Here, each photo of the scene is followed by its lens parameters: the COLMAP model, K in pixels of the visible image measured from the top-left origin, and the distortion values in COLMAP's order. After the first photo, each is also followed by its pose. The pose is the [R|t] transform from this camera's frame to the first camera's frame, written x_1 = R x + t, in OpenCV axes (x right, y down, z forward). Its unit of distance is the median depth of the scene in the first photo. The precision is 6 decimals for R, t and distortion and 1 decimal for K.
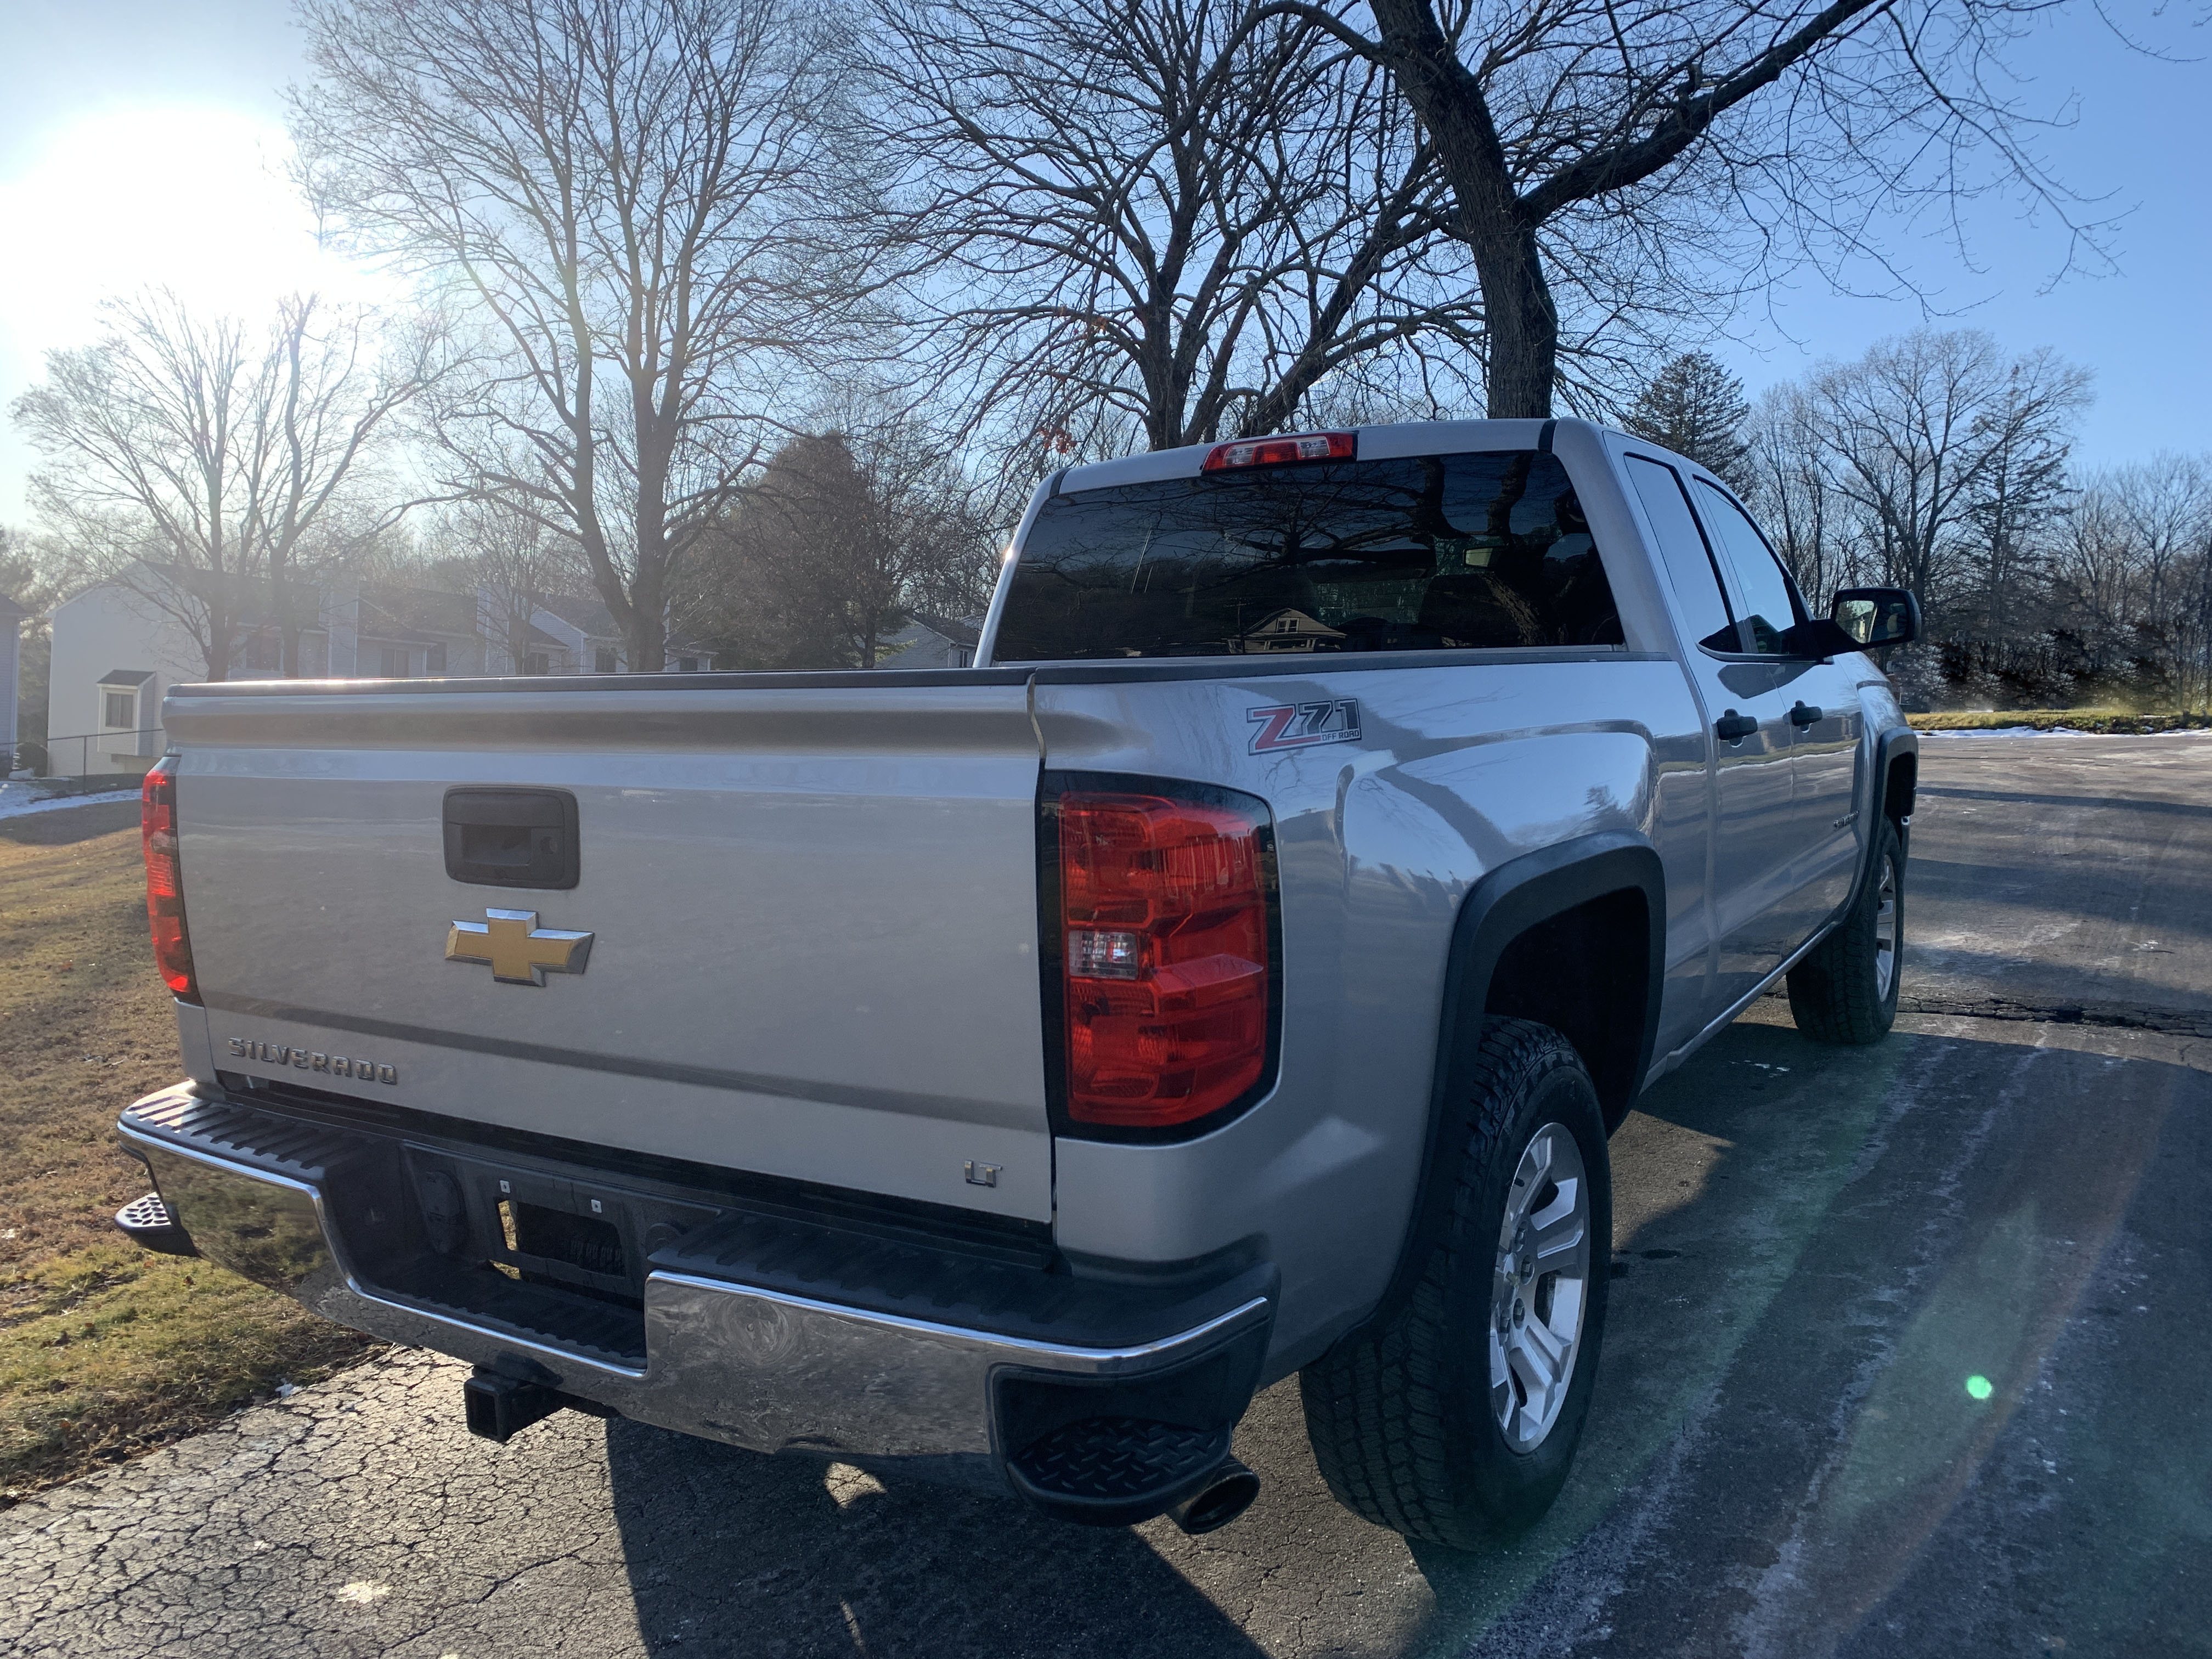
lens RADIAL K [[1653.9, 0, 1111.9], [0, 1653.9, 826.5], [0, 0, 1]] dist [0.019175, -0.001469]
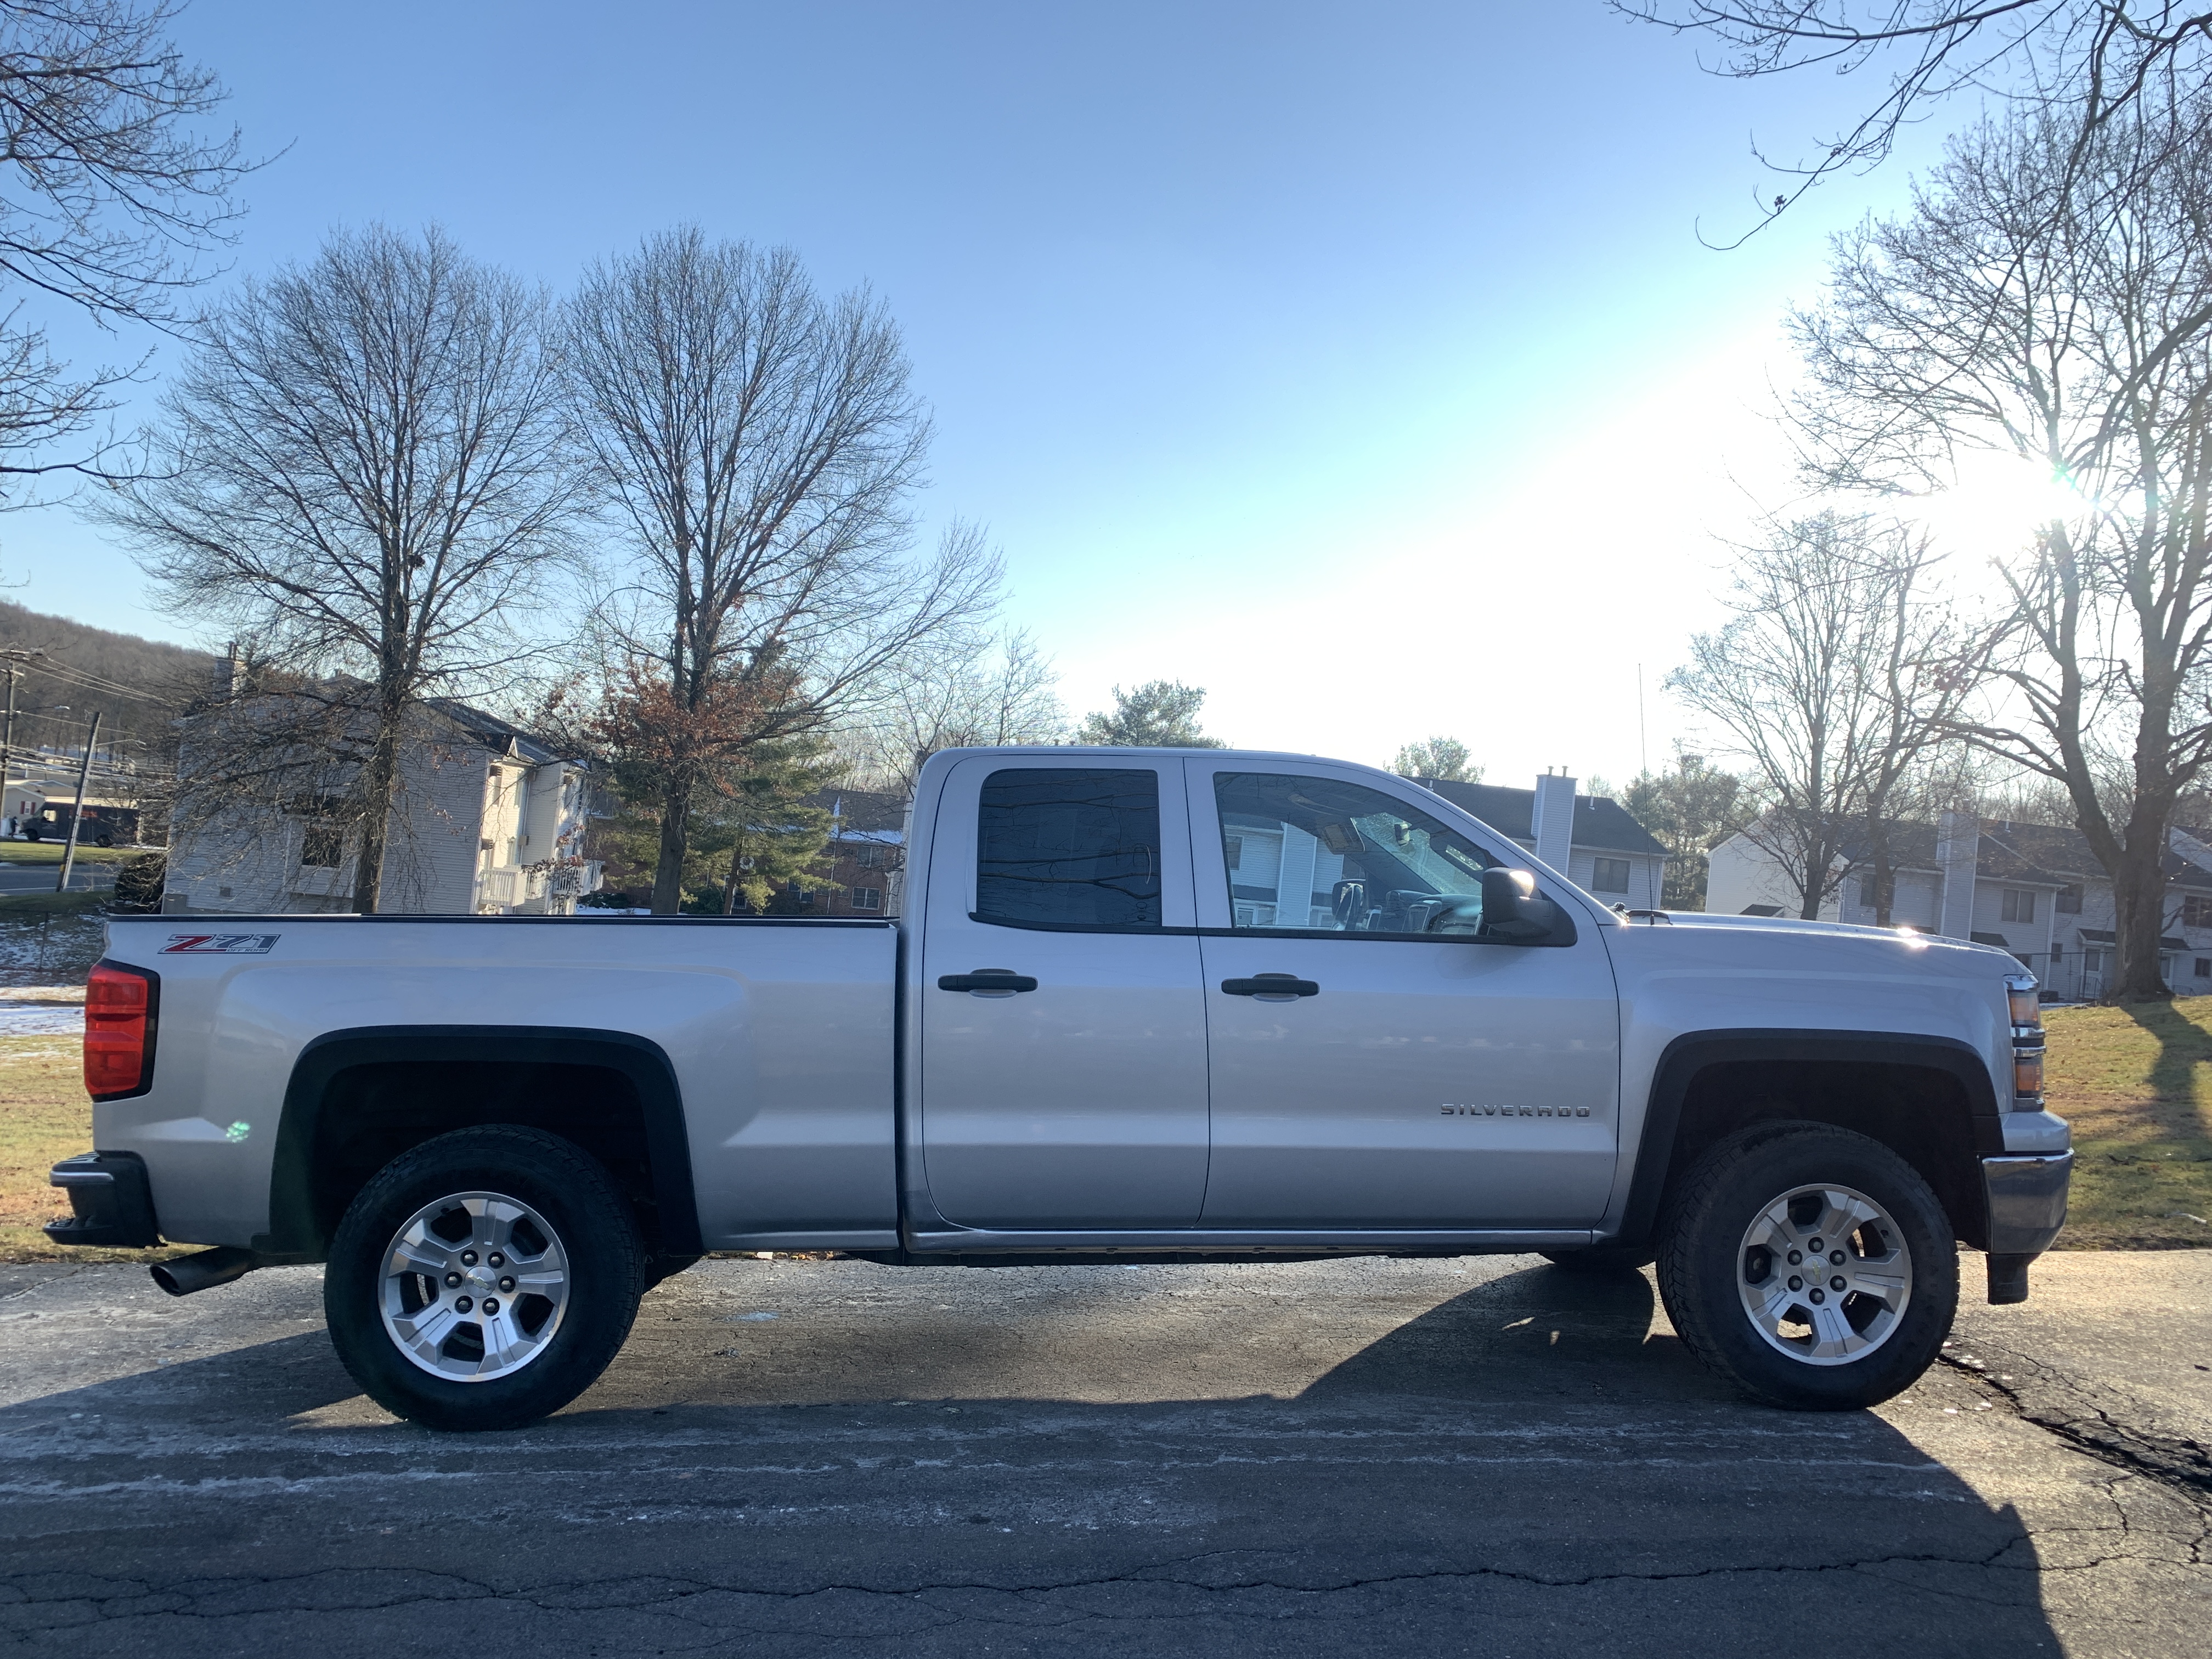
lens RADIAL K [[1650.5, 0, 1107.9], [0, 1650.5, 795.5], [0, 0, 1]] dist [0.083637, -0.140895]
pose [[0.583550, -0.006758, -0.812049, 1.115911], [-0.127066, 0.986889, -0.099525, -0.048720], [0.802075, 0.161262, 0.575040, 0.291925]]
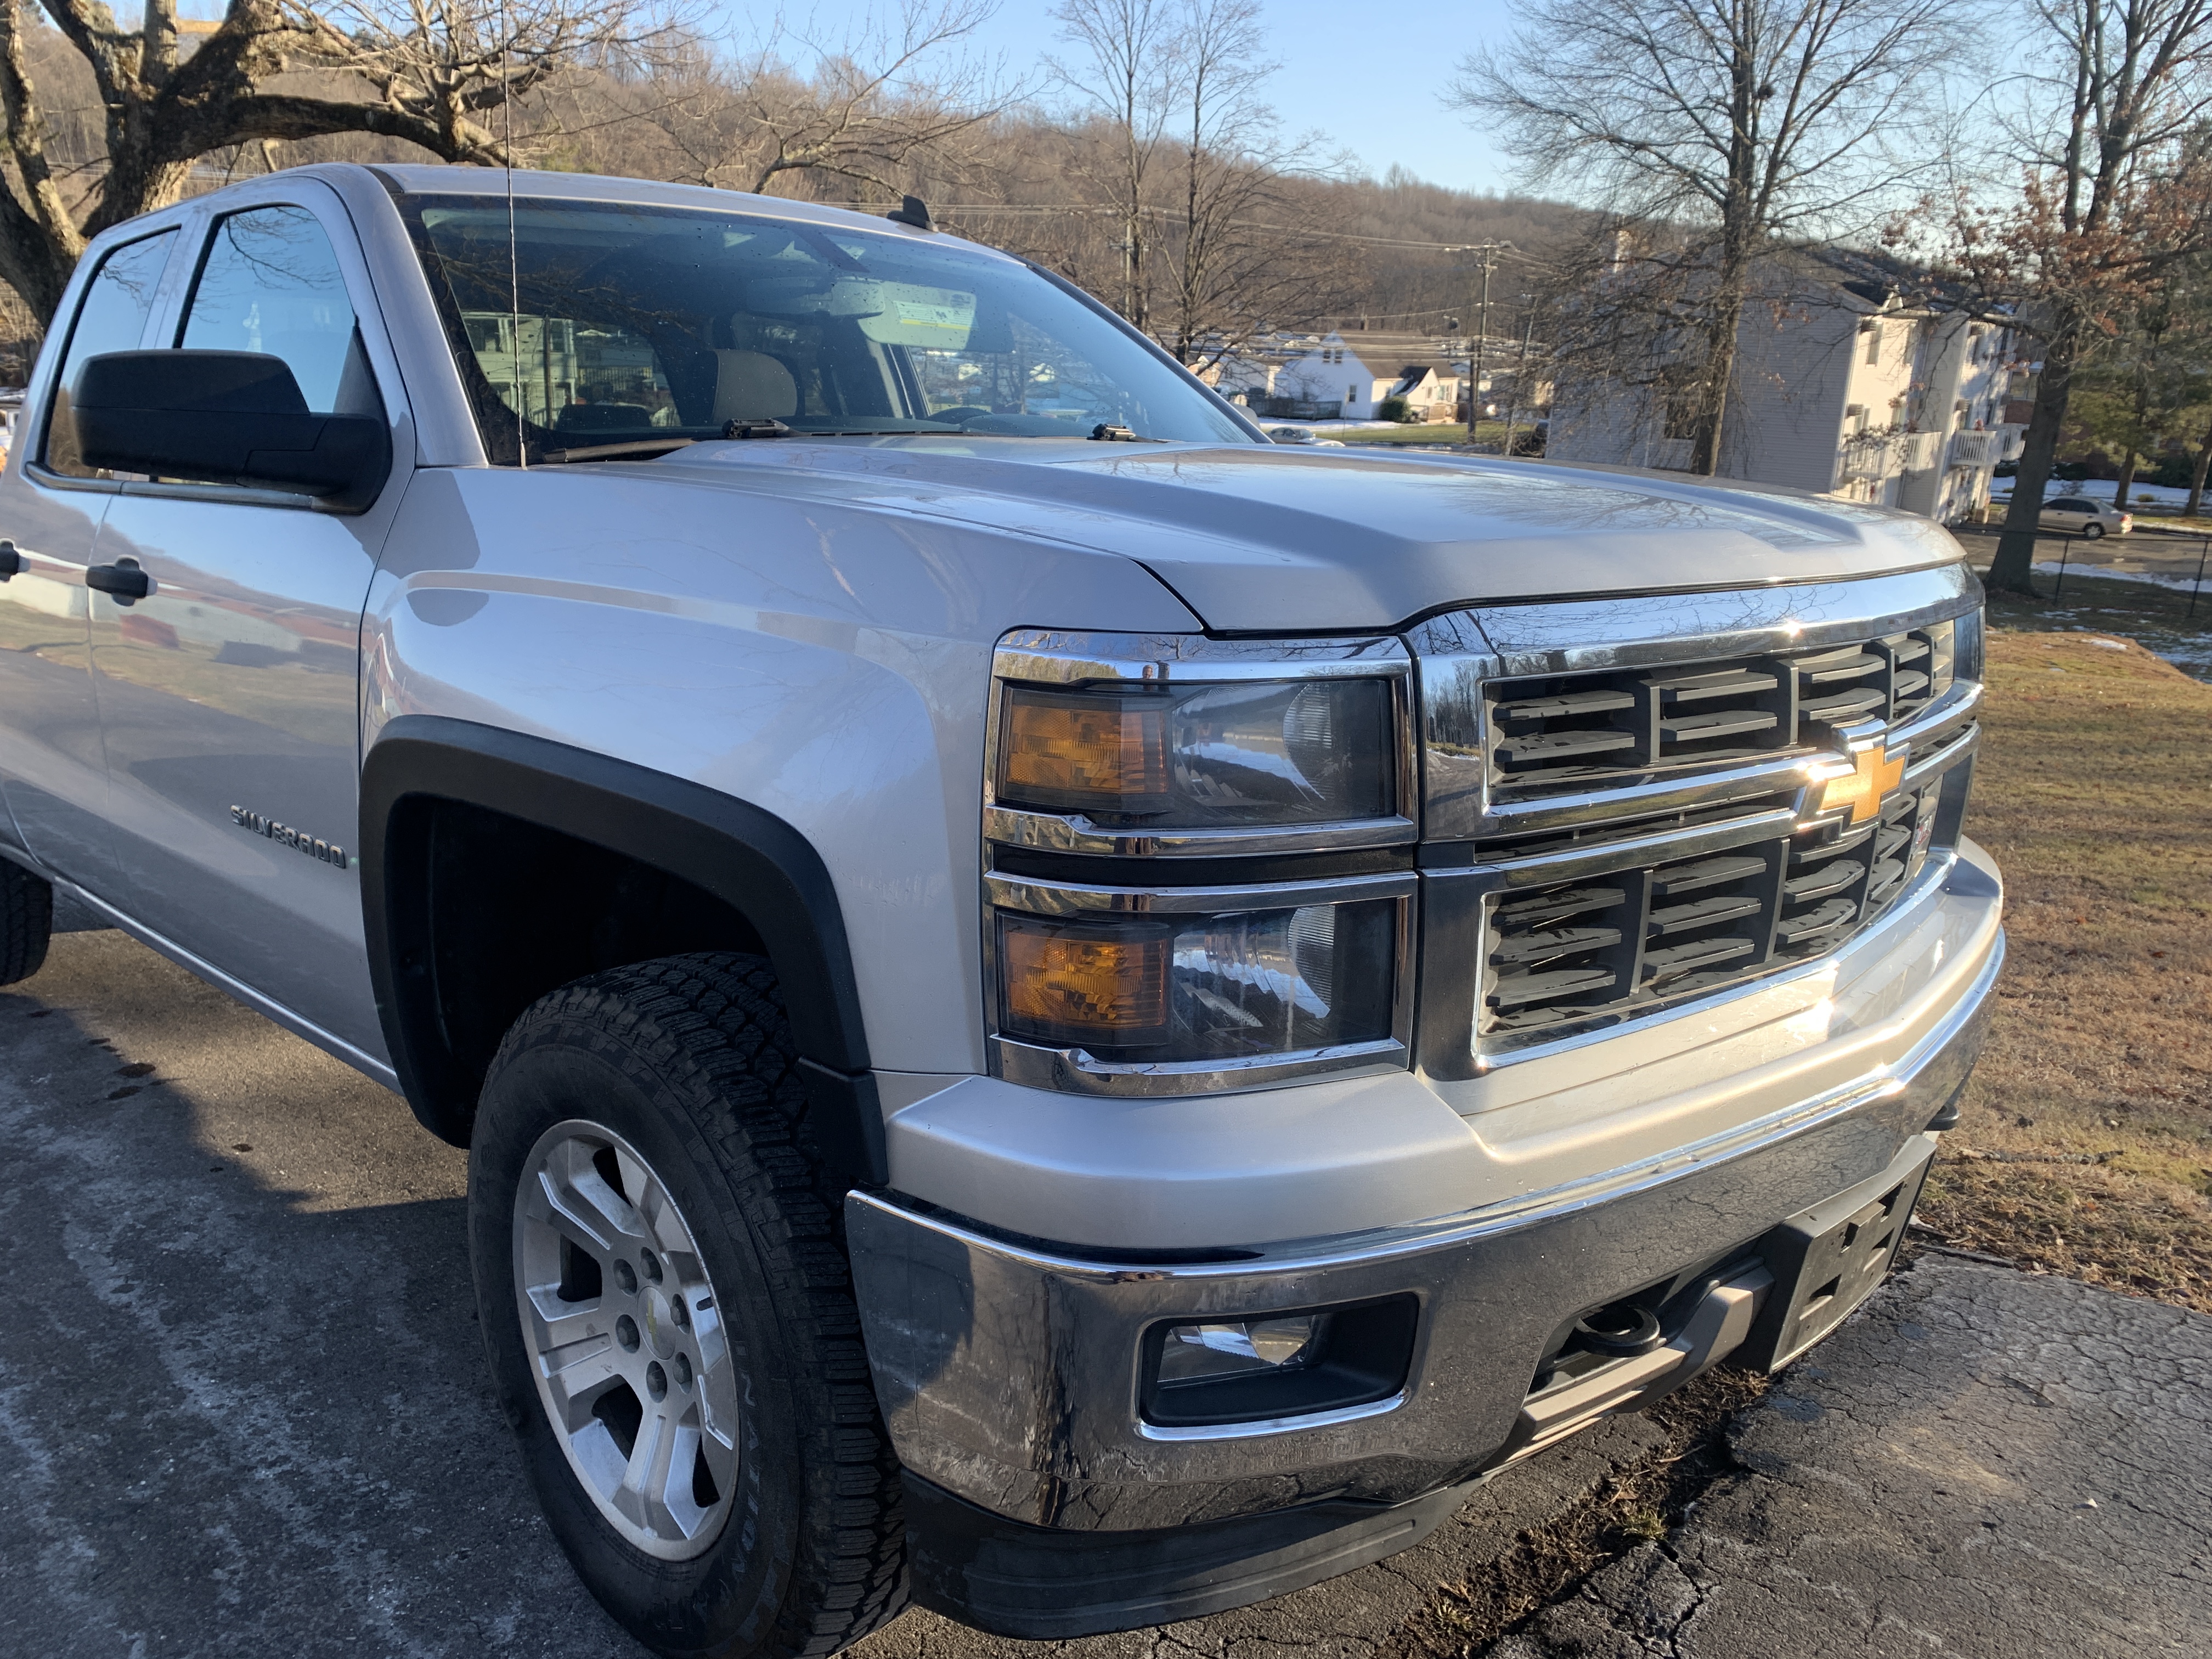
lens RADIAL K [[1688.8, 0, 1093.1], [0, 1688.8, 795.3], [0, 0, 1]] dist [-0.017041, 0.037997]
pose [[-0.214579, 0.223382, -0.950819, 0.893113], [-0.102467, 0.962974, 0.249363, -0.156077], [0.971317, 0.150935, -0.183745, 1.387185]]
